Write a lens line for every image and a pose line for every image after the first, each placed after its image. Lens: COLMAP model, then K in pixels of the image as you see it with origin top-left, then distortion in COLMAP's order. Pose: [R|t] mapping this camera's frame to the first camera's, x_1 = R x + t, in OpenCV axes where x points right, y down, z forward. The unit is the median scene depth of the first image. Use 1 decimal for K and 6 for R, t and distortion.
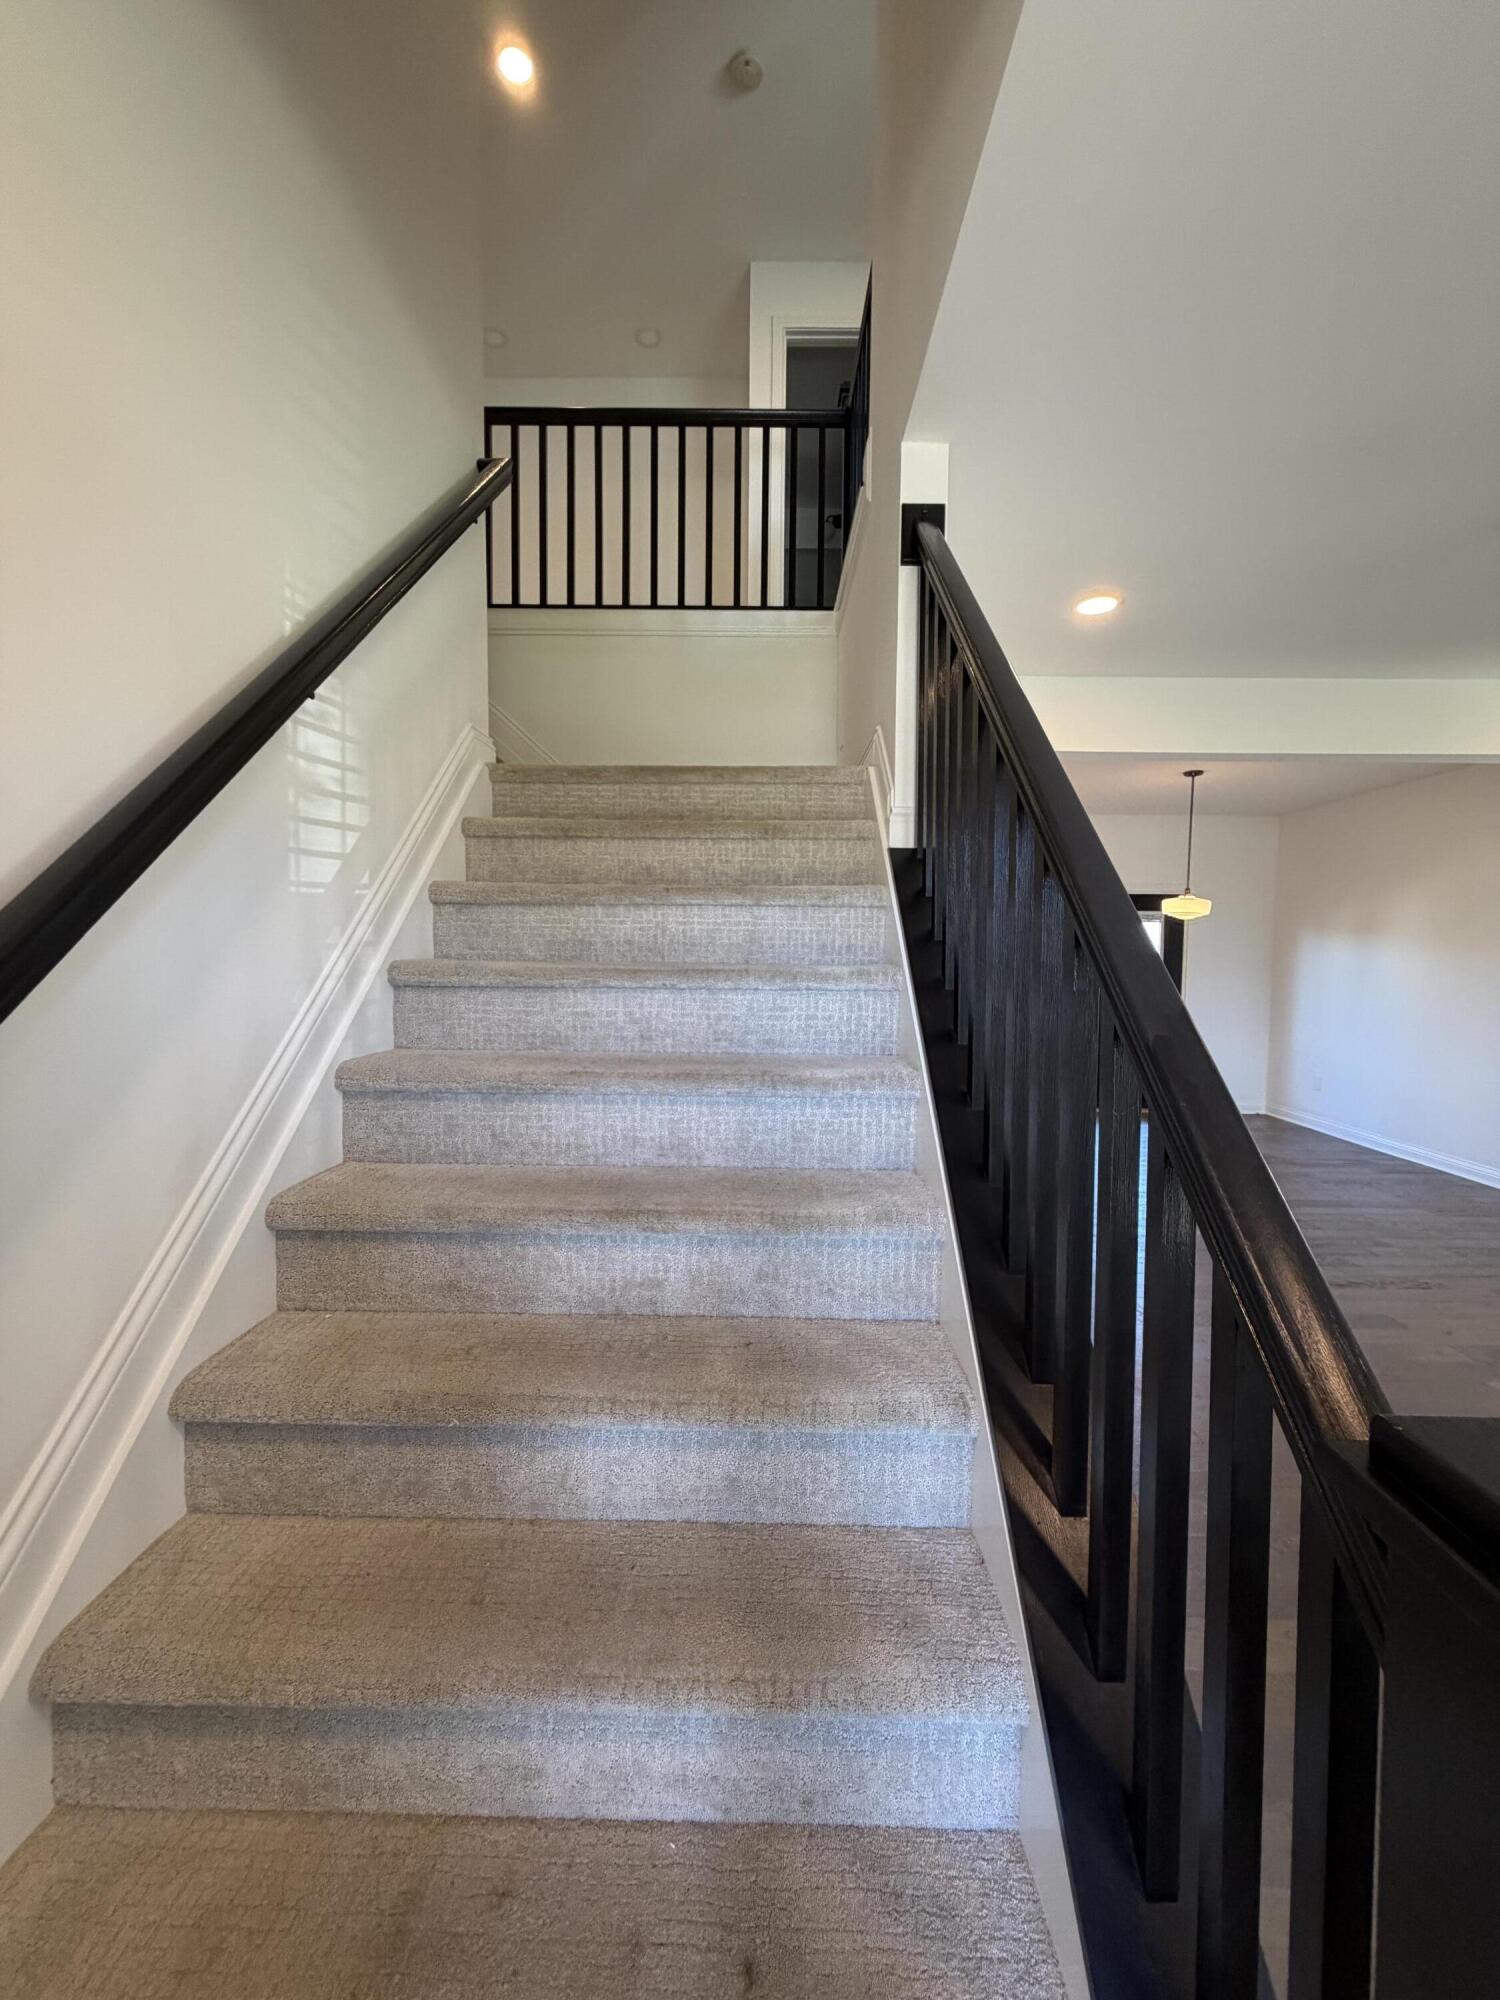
lens RADIAL K [[800.3, 0, 750.0], [0, 800.3, 1000.0], [0, 0, 1]] dist [0.002255, 0.000354]
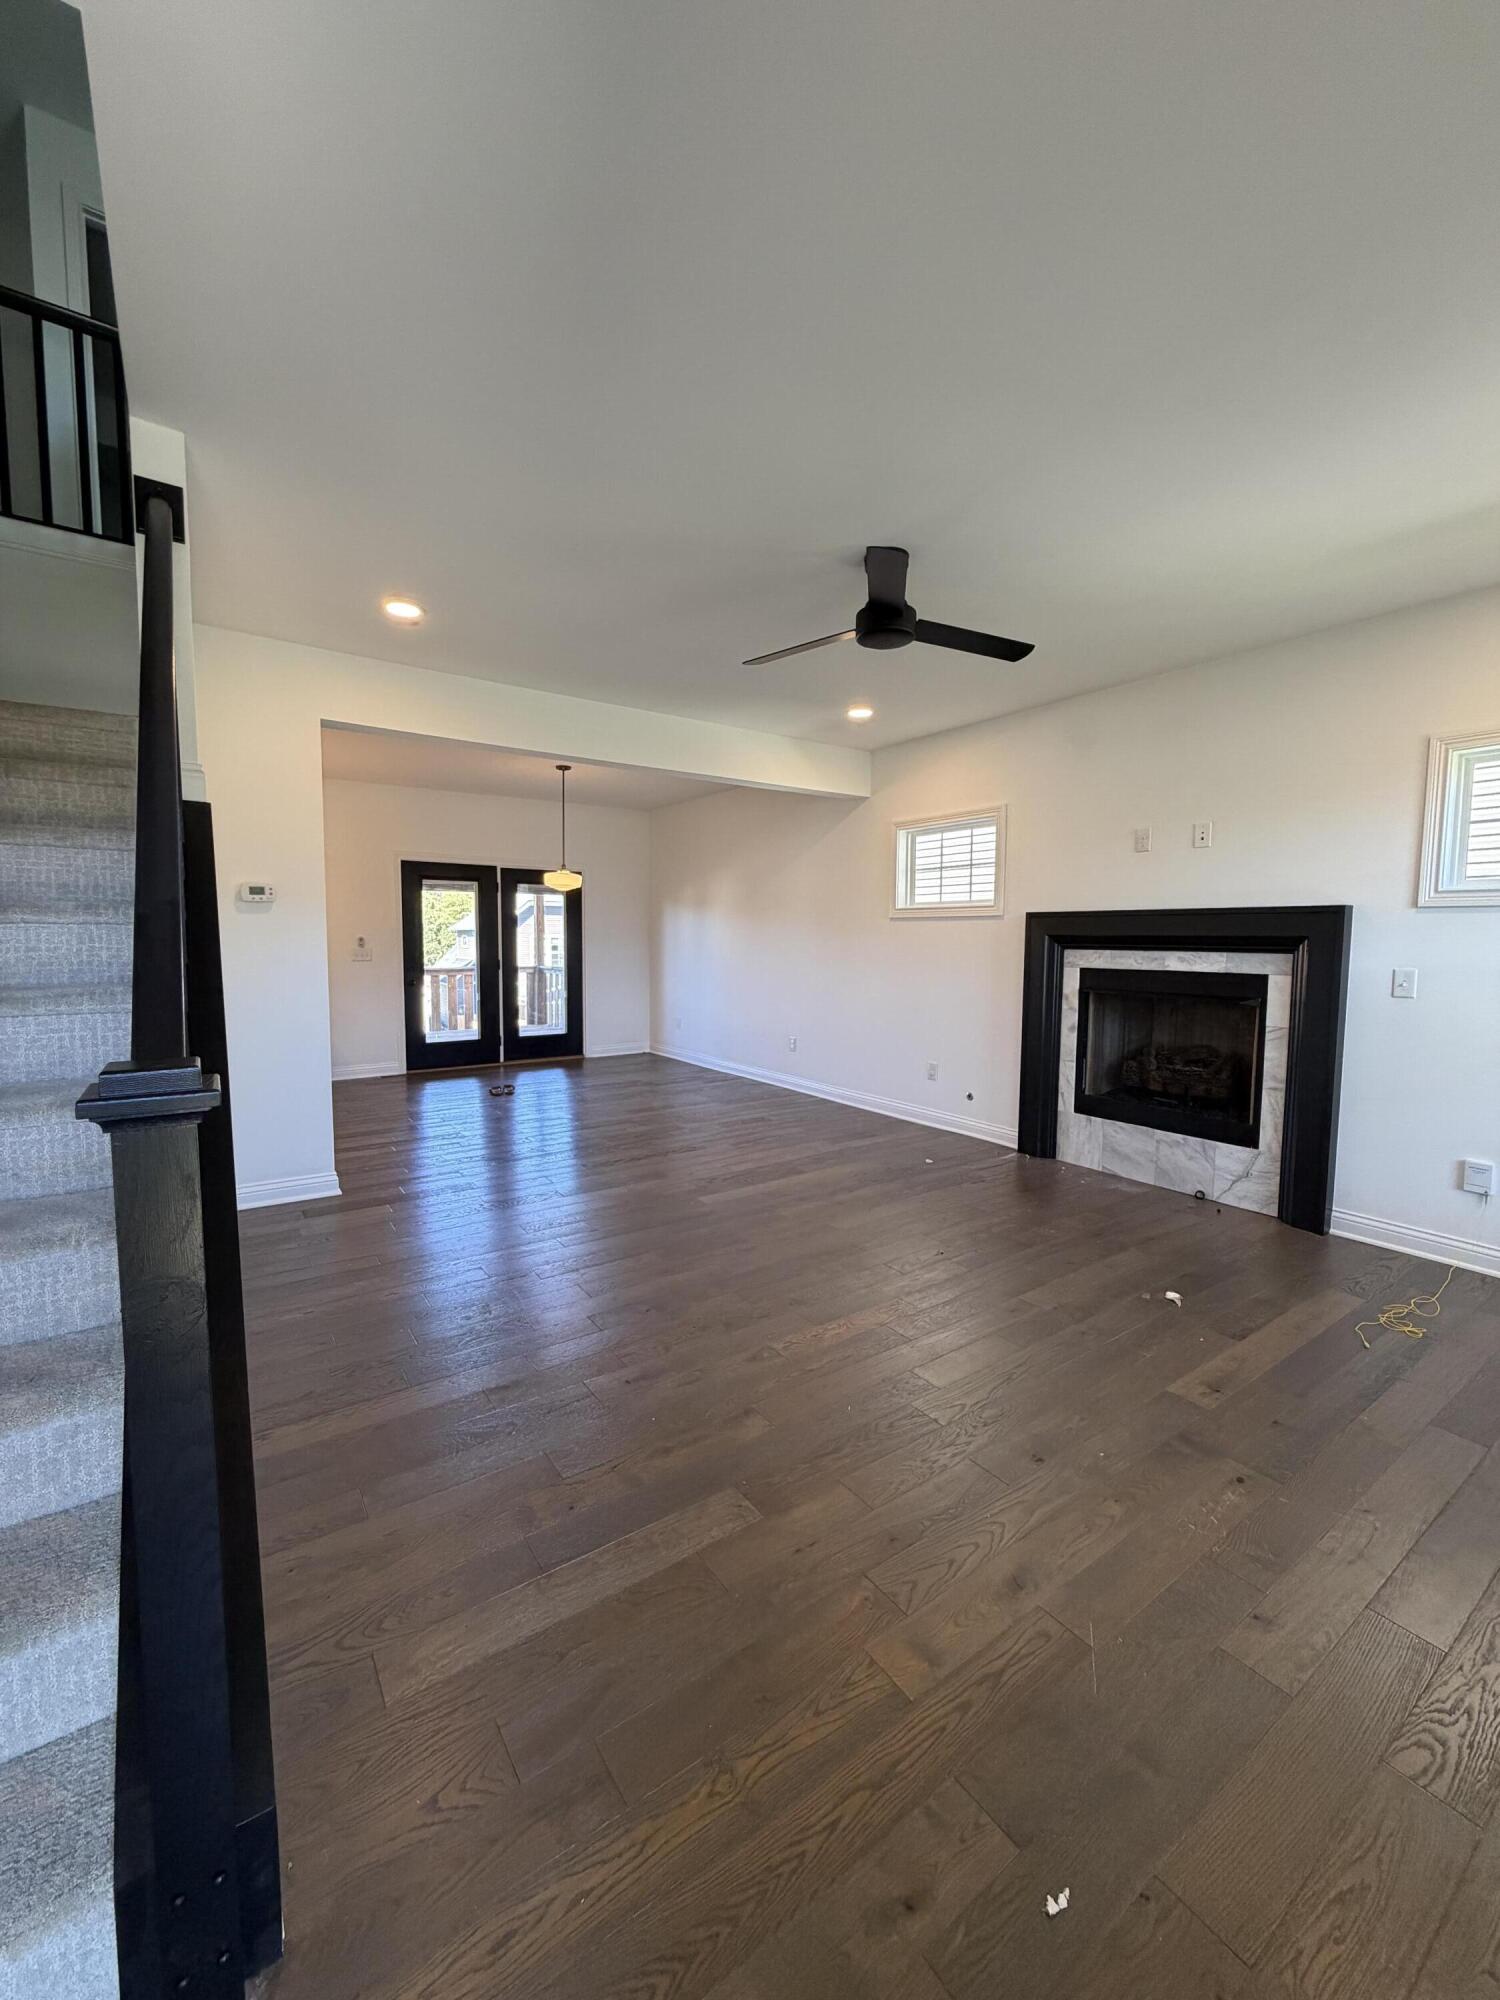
lens RADIAL K [[794.5, 0, 749.9], [0, 794.5, 996.6], [0, 0, 1]] dist [-0.004723, 0.000973]
pose [[0.808041, -0.050901, 0.586924, 0.179506], [0.037307, 0.998682, 0.035249, 0.065845], [-0.587944, -0.006587, 0.808875, -0.314635]]
